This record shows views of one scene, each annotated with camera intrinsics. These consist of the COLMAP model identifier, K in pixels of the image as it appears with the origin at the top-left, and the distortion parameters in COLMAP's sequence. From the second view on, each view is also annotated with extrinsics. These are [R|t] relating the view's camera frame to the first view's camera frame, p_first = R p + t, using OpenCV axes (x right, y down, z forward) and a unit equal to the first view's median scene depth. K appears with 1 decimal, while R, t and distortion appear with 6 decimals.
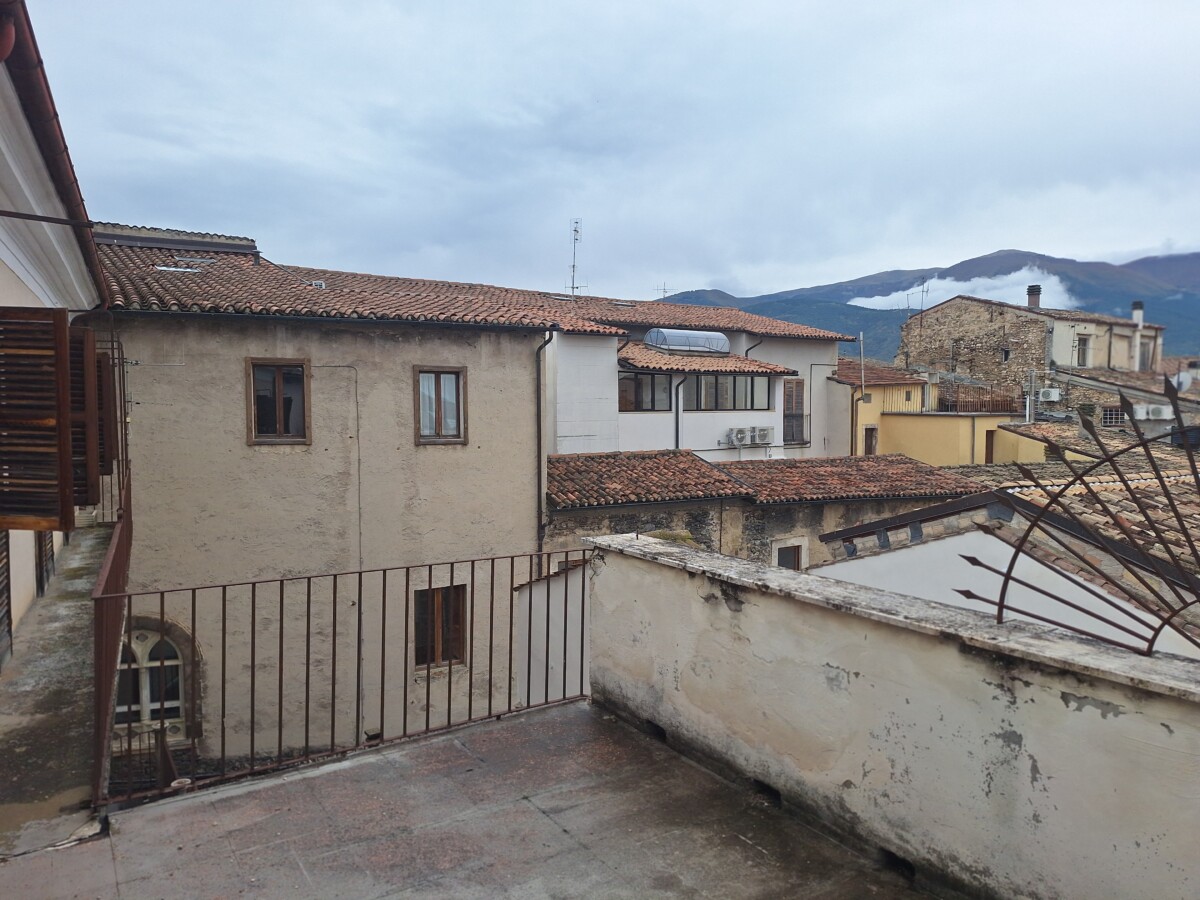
lens RADIAL K [[832.2, 0, 605.5], [0, 832.2, 458.4], [0, 0, 1]] dist [0.038669, -0.033492]
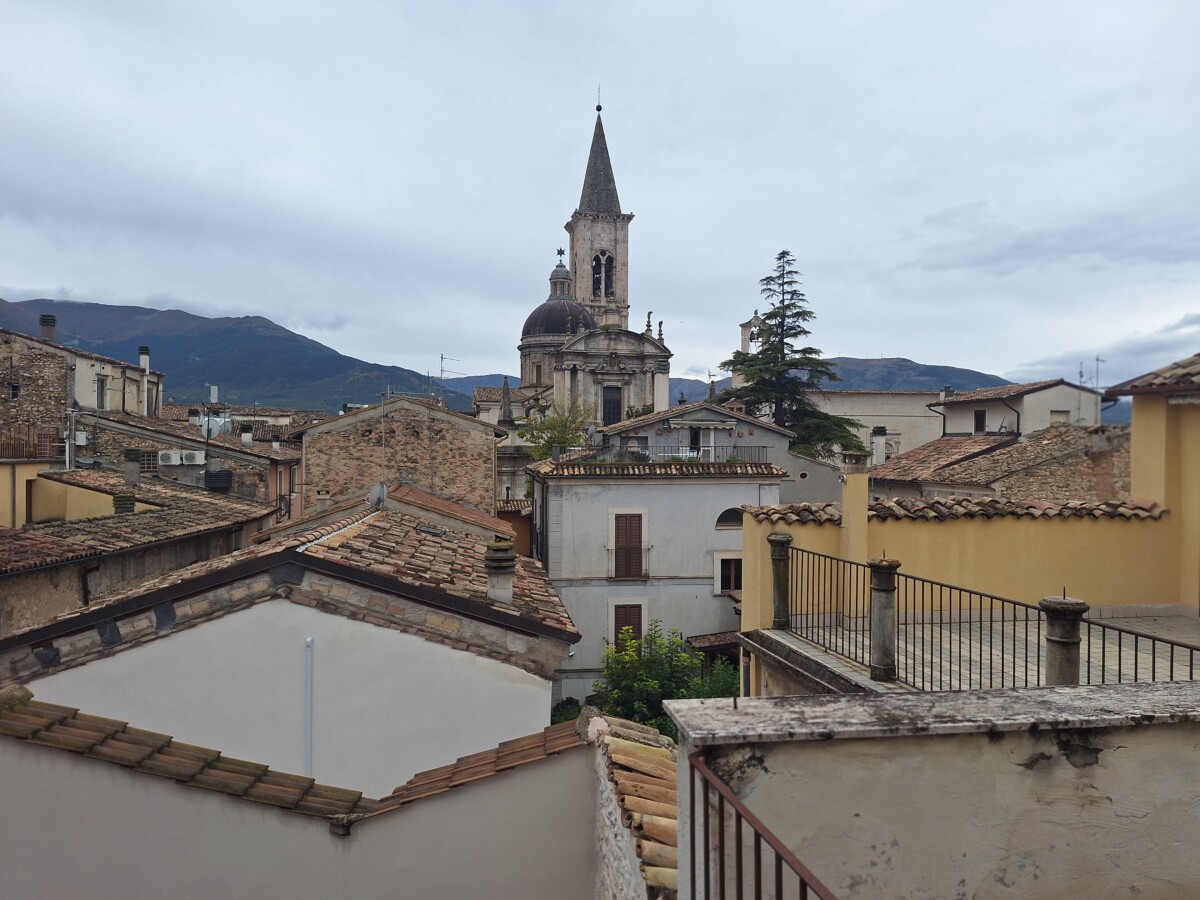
lens RADIAL K [[832.2, 0, 605.5], [0, 832.2, 458.4], [0, 0, 1]] dist [0.038669, -0.033492]
pose [[0.401355, -0.005426, 0.915907, -0.079643], [0.051680, 0.998524, -0.016731, -0.010654], [-0.914463, 0.054049, 0.401043, 0.127850]]
